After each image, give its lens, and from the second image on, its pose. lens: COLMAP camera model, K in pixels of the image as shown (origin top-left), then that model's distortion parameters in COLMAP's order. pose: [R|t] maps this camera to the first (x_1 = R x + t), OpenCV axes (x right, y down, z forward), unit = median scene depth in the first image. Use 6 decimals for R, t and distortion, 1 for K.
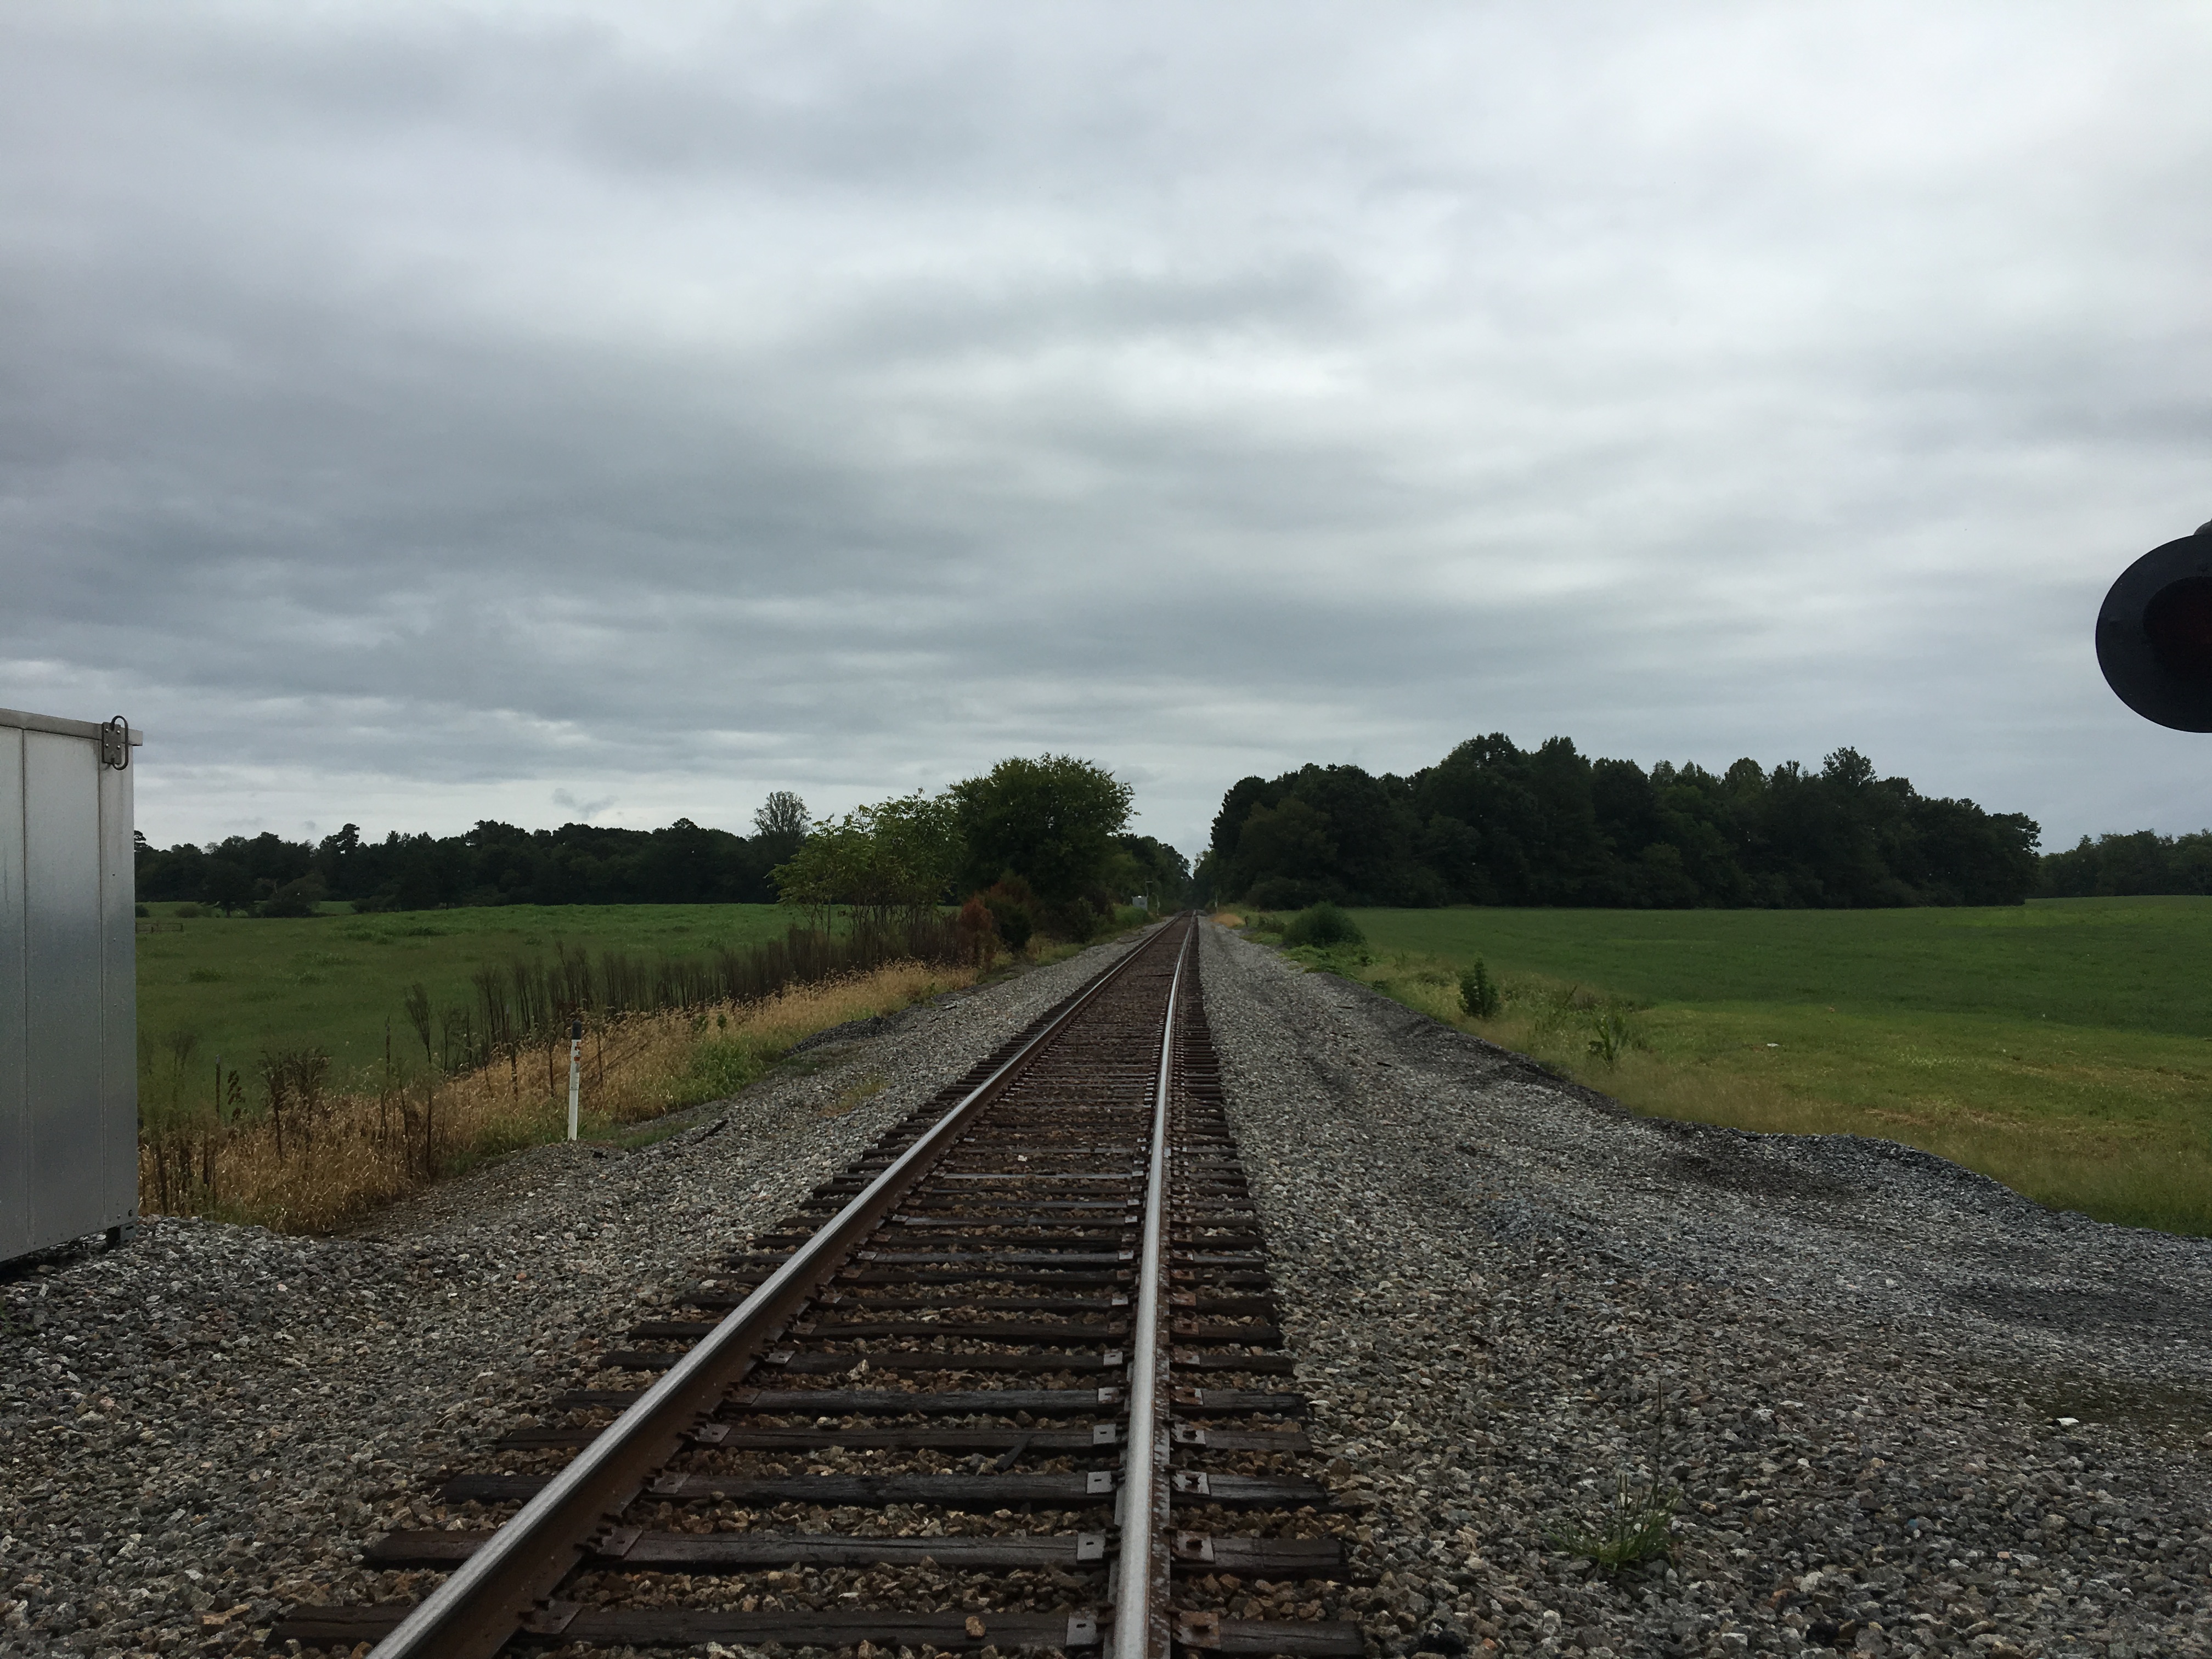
lens RADIAL K [[1876.4, 0, 1085.0], [0, 1876.4, 830.5], [0, 0, 1]] dist [0.083262, -0.108763]
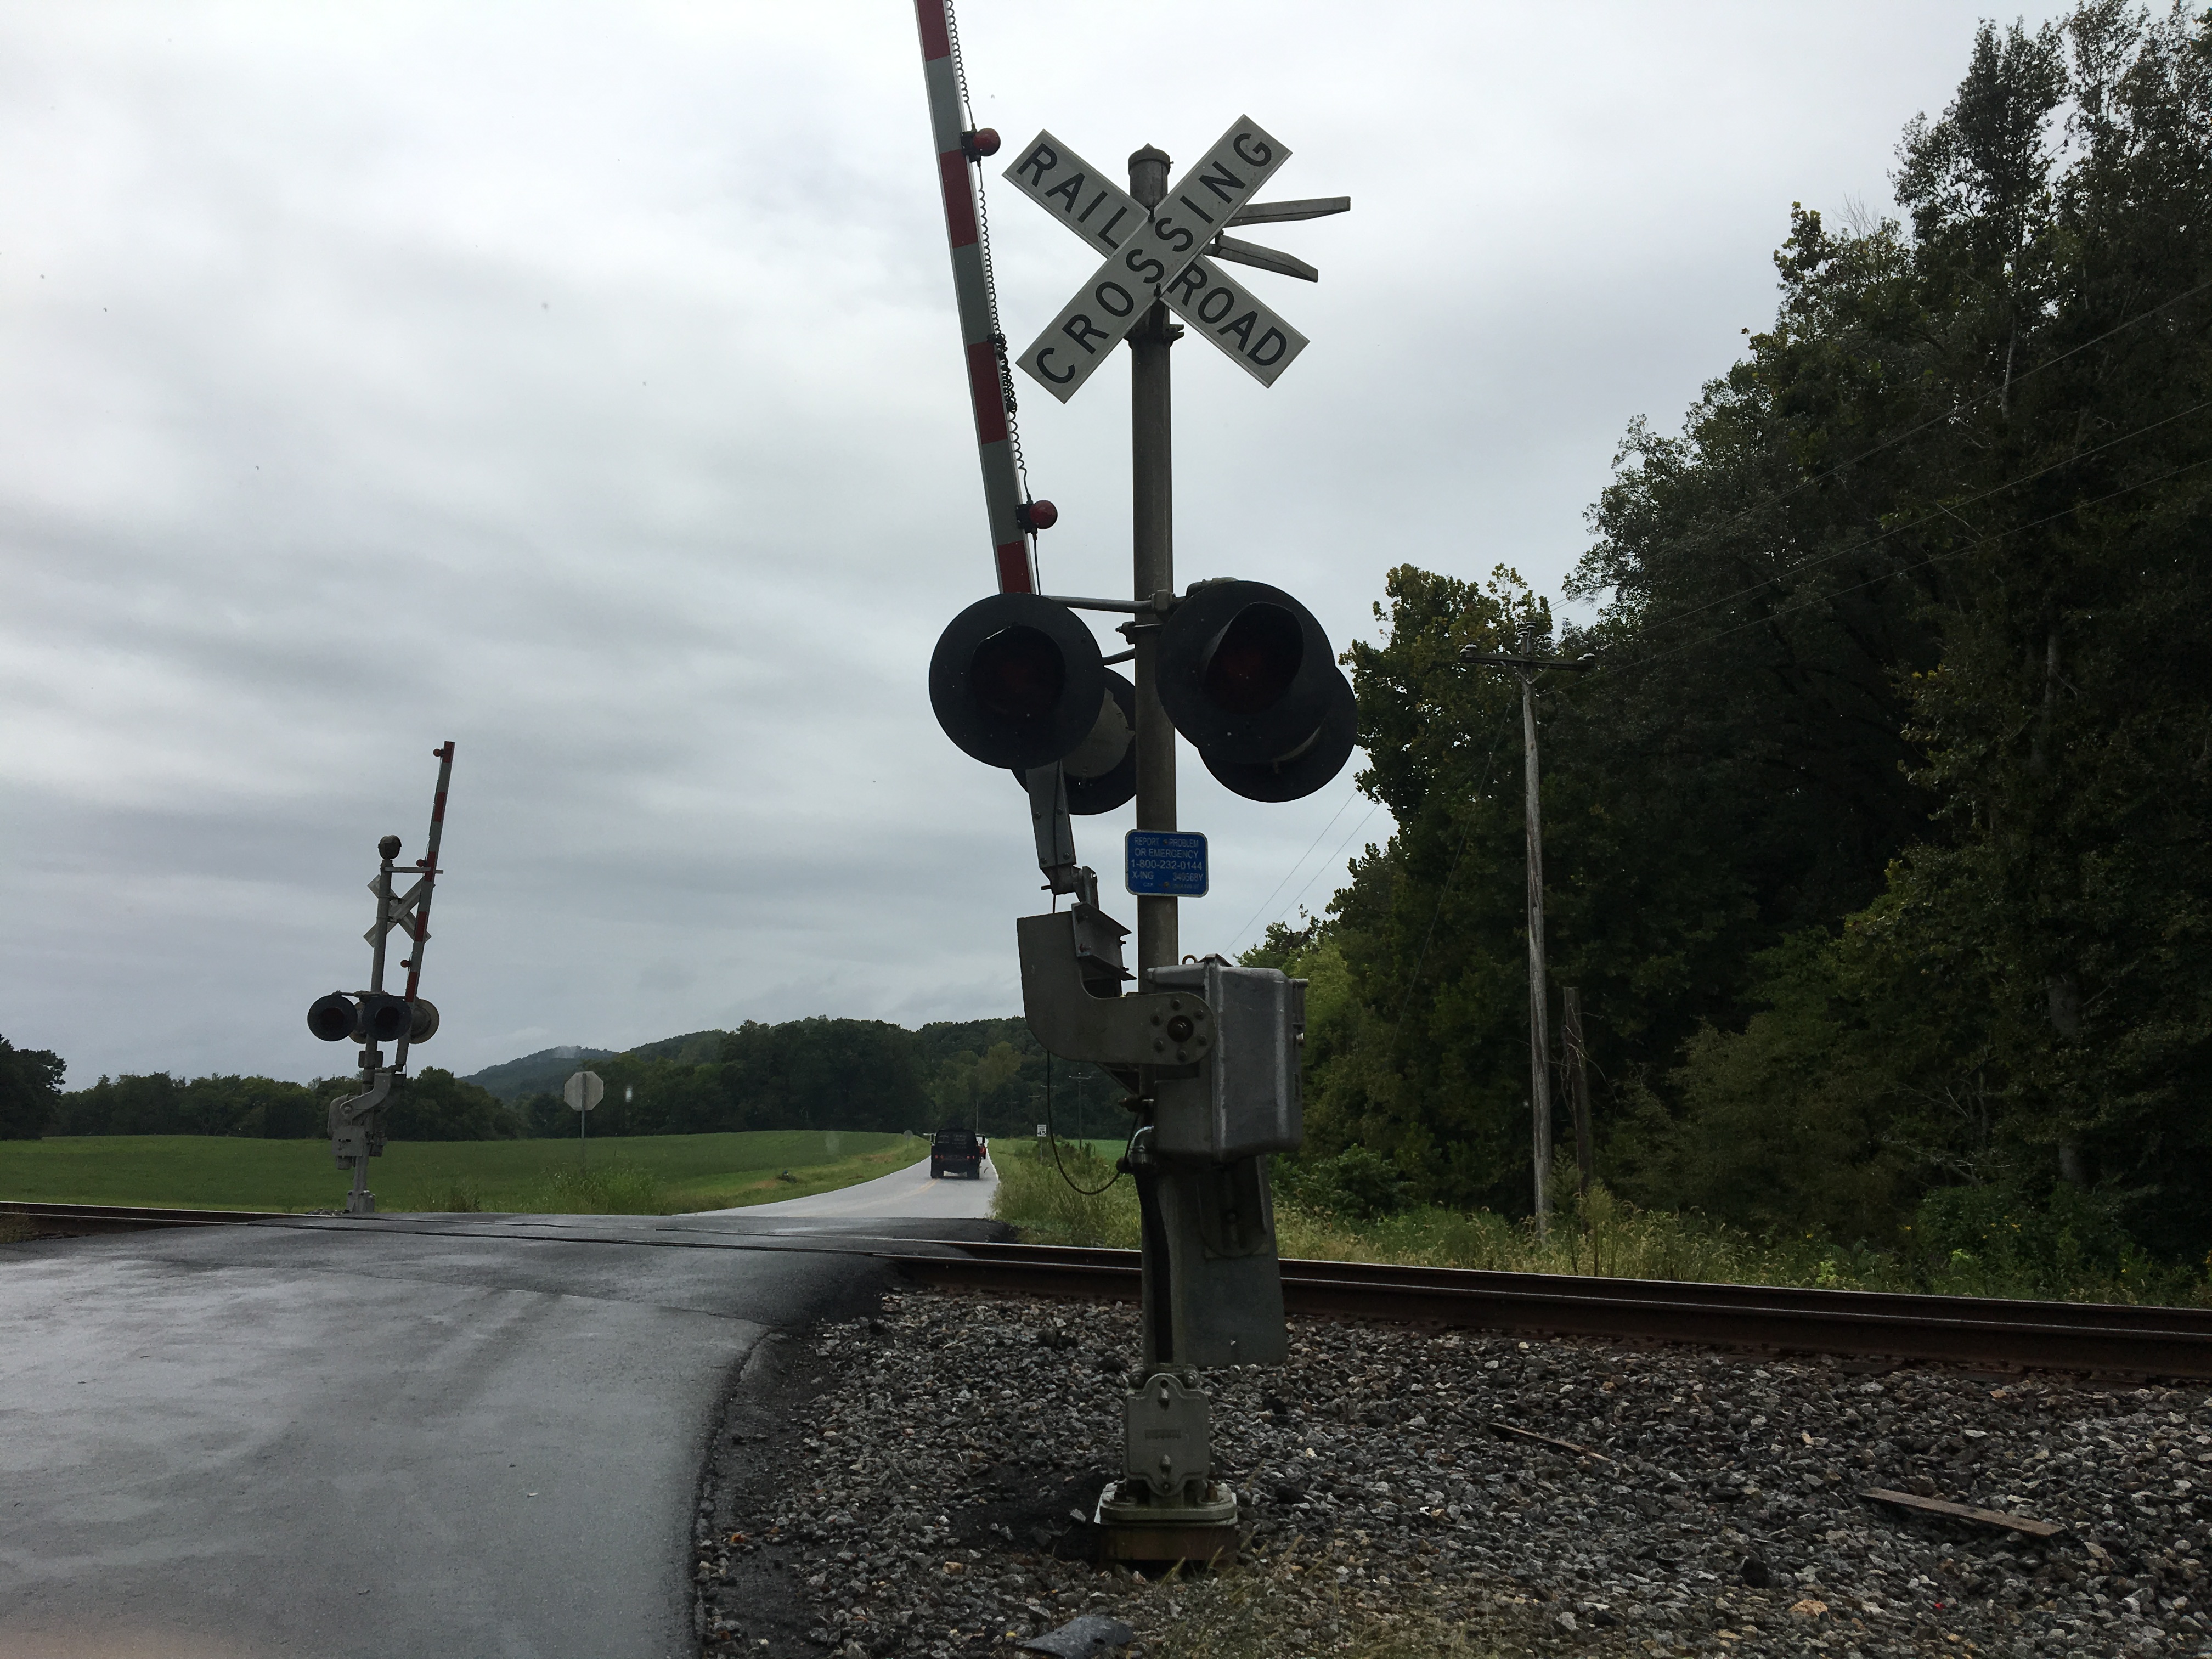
lens RADIAL K [[1862.0, 0, 1089.1], [0, 1862.0, 831.5], [0, 0, 1]] dist [0.079440, -0.127312]
pose [[0.569413, 0.144659, 0.809223, -0.460135], [-0.041983, 0.988228, -0.147117, 0.006592], [-0.820979, 0.049796, 0.568783, -0.680265]]
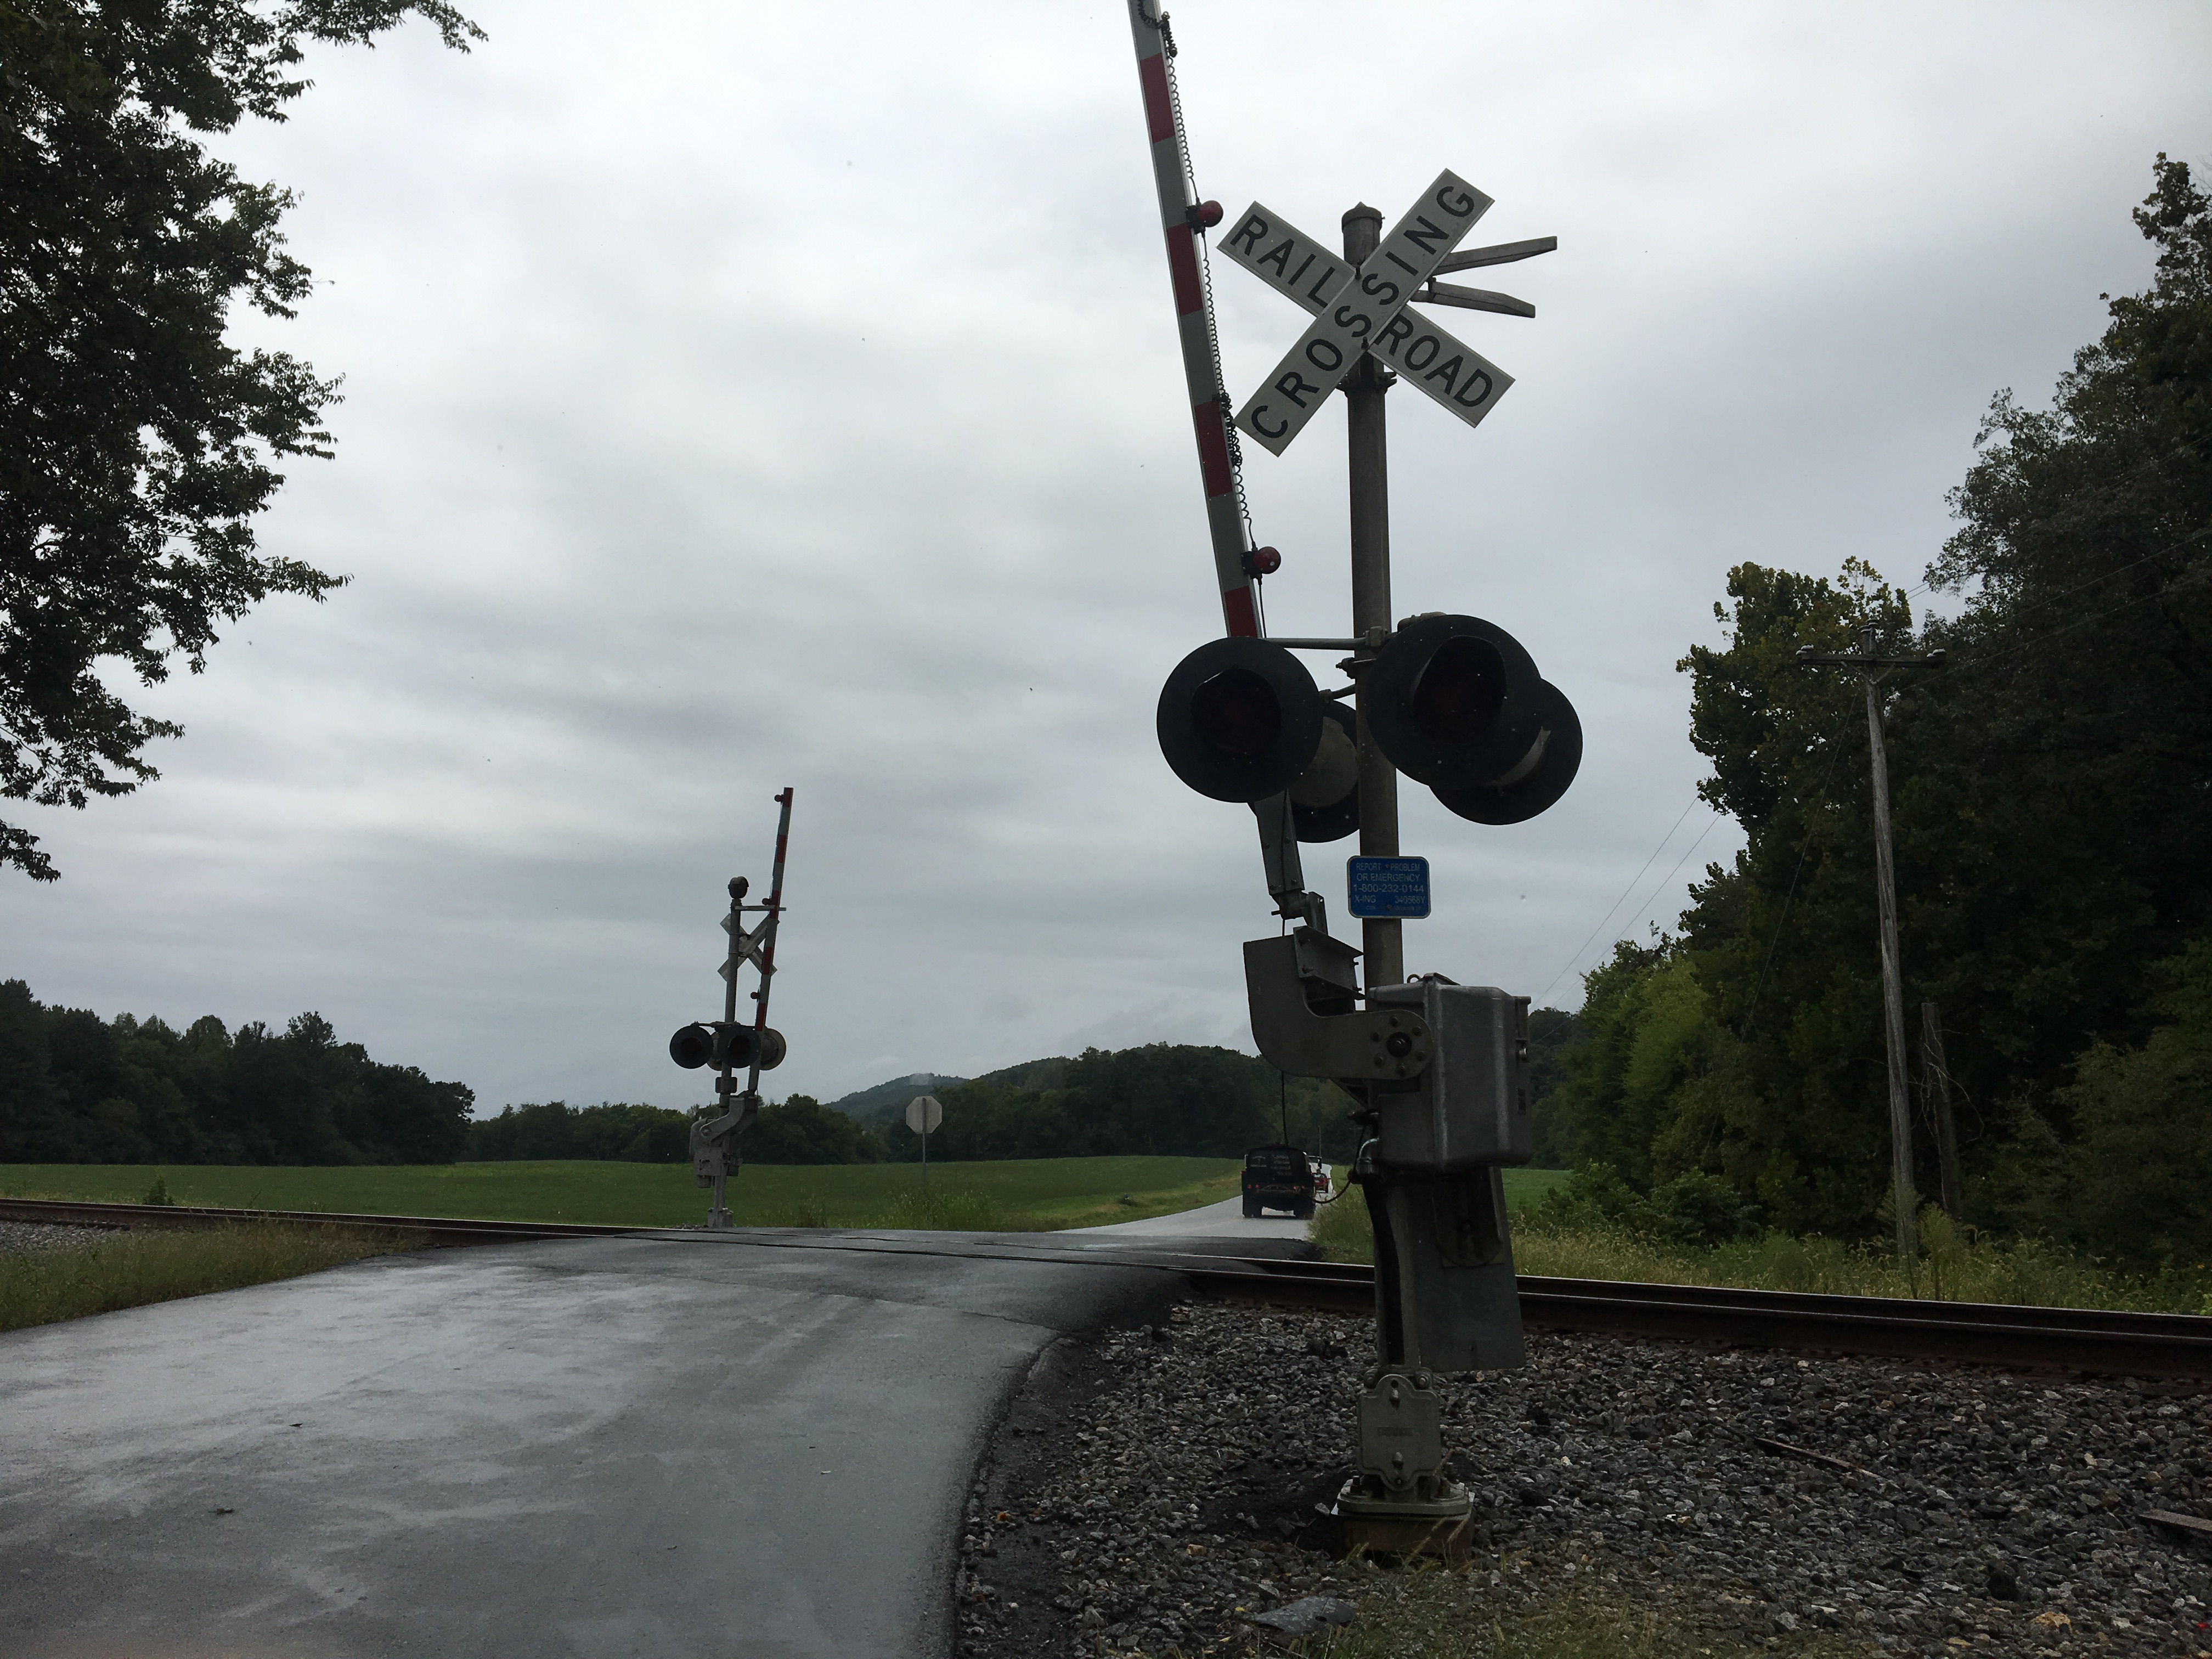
lens RADIAL K [[1862.0, 0, 1089.1], [0, 1862.0, 831.5], [0, 0, 1]] dist [0.079440, -0.127312]
pose [[0.708100, 0.134945, 0.693097, -0.463892], [-0.038292, 0.987463, -0.153136, 0.007657], [-0.705073, 0.081896, 0.704390, -0.702084]]
